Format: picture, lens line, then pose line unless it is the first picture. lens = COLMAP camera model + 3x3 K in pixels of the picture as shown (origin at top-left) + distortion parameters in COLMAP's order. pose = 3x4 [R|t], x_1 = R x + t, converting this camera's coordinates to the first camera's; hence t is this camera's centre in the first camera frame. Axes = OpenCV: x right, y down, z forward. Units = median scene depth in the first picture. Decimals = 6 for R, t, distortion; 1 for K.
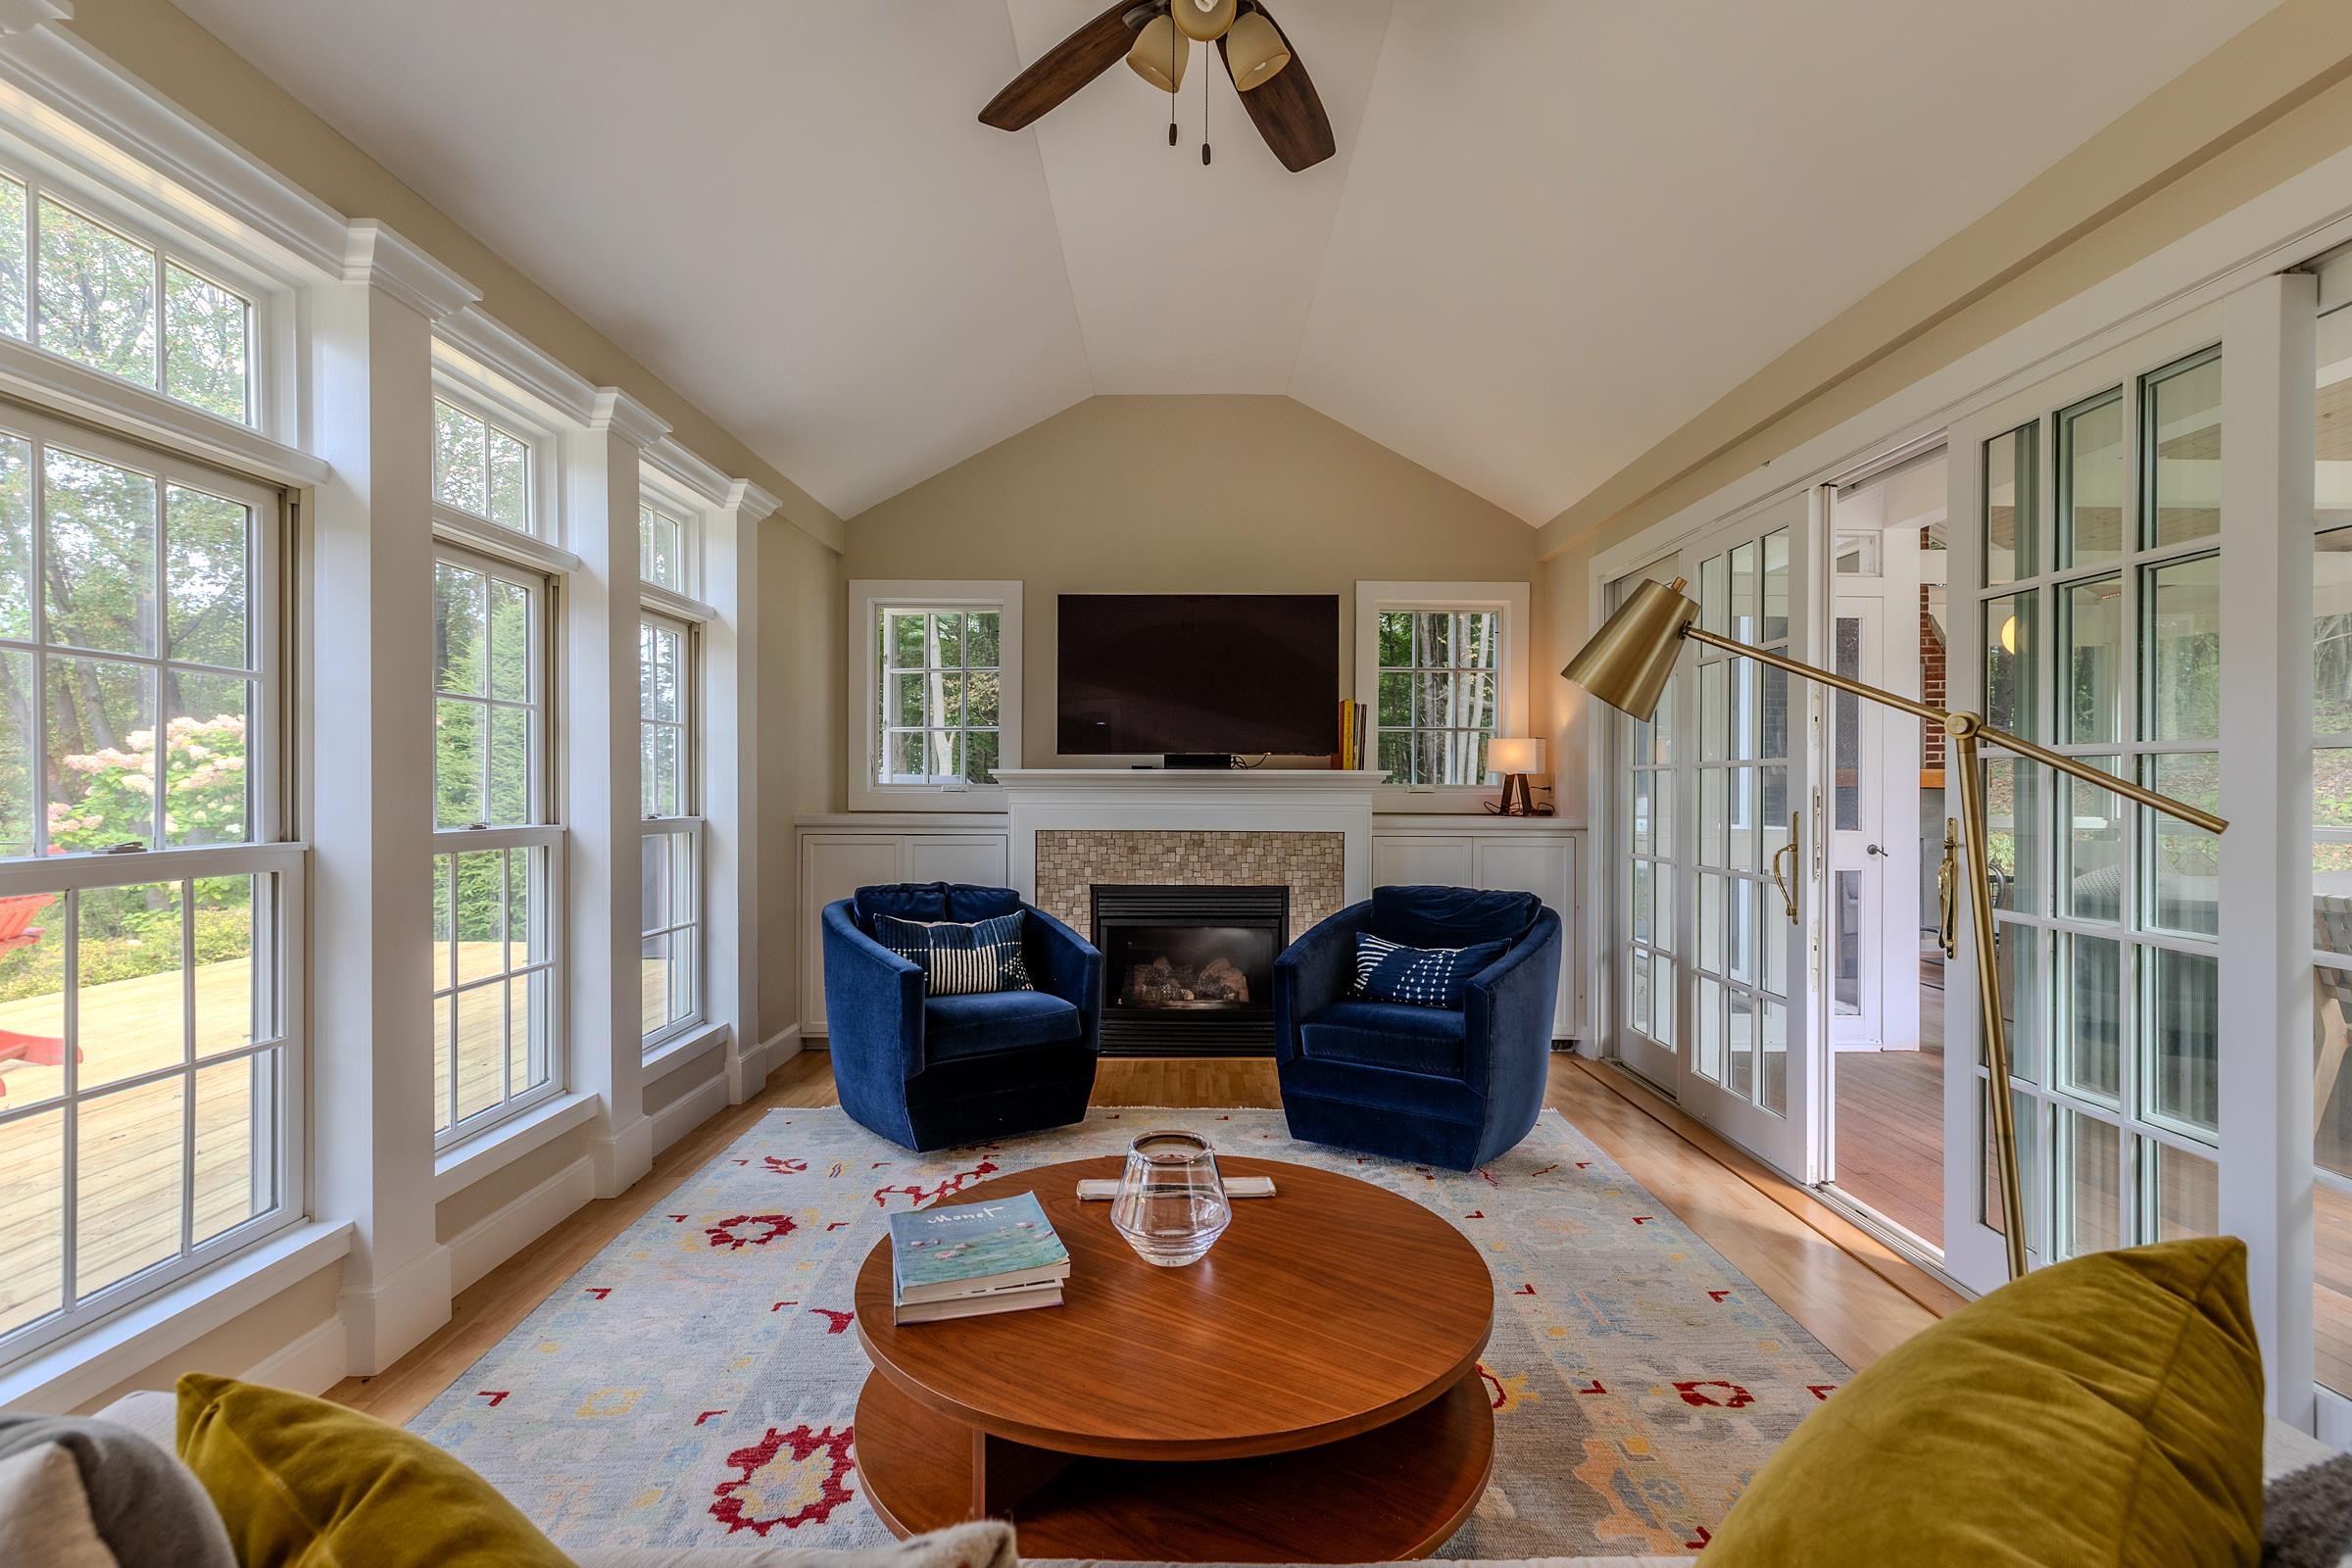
lens RADIAL K [[1100.8, 0, 1194.2], [0, 1100.8, 786.5], [0, 0, 1]] dist [0.009444, 0.000963]
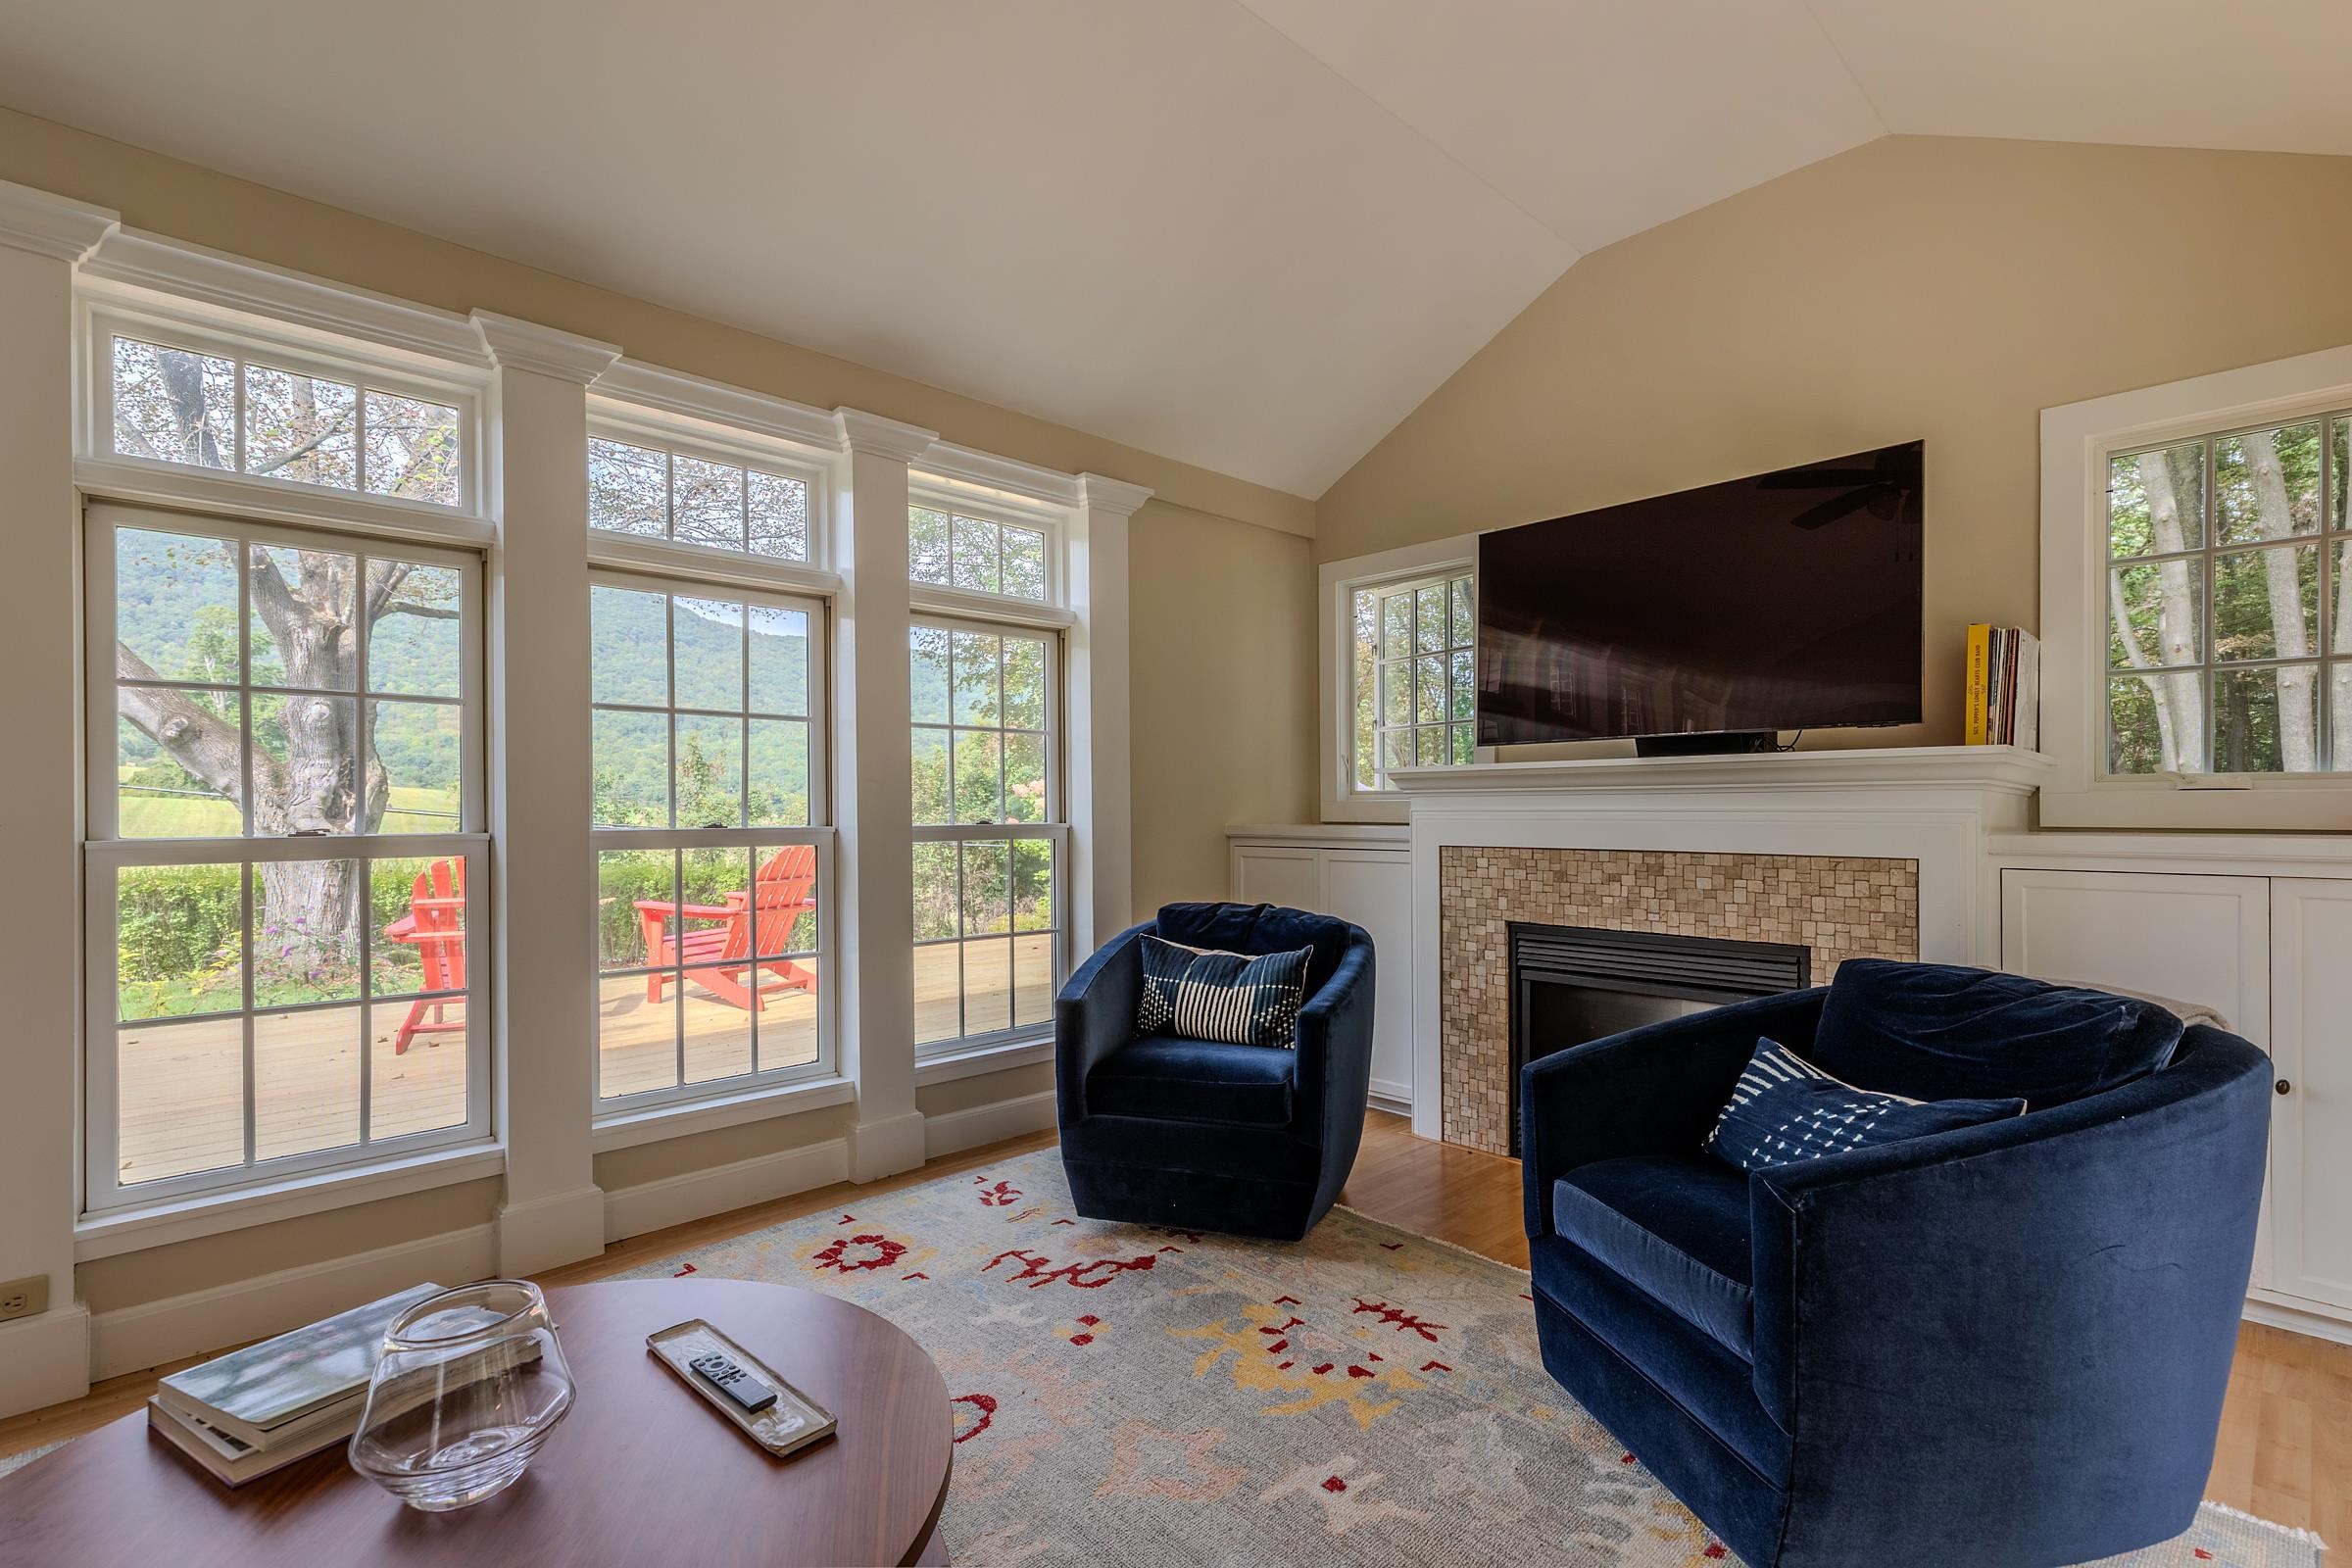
lens RADIAL K [[1100.8, 0, 1163.7], [0, 1100.8, 806.1], [0, 0, 1]] dist [0.009444, 0.000963]
pose [[0.678219, -0.007511, -0.734822, 0.290071], [0.006022, 0.999971, -0.004663, 0.014789], [0.734835, -0.001262, 0.678244, 0.336646]]
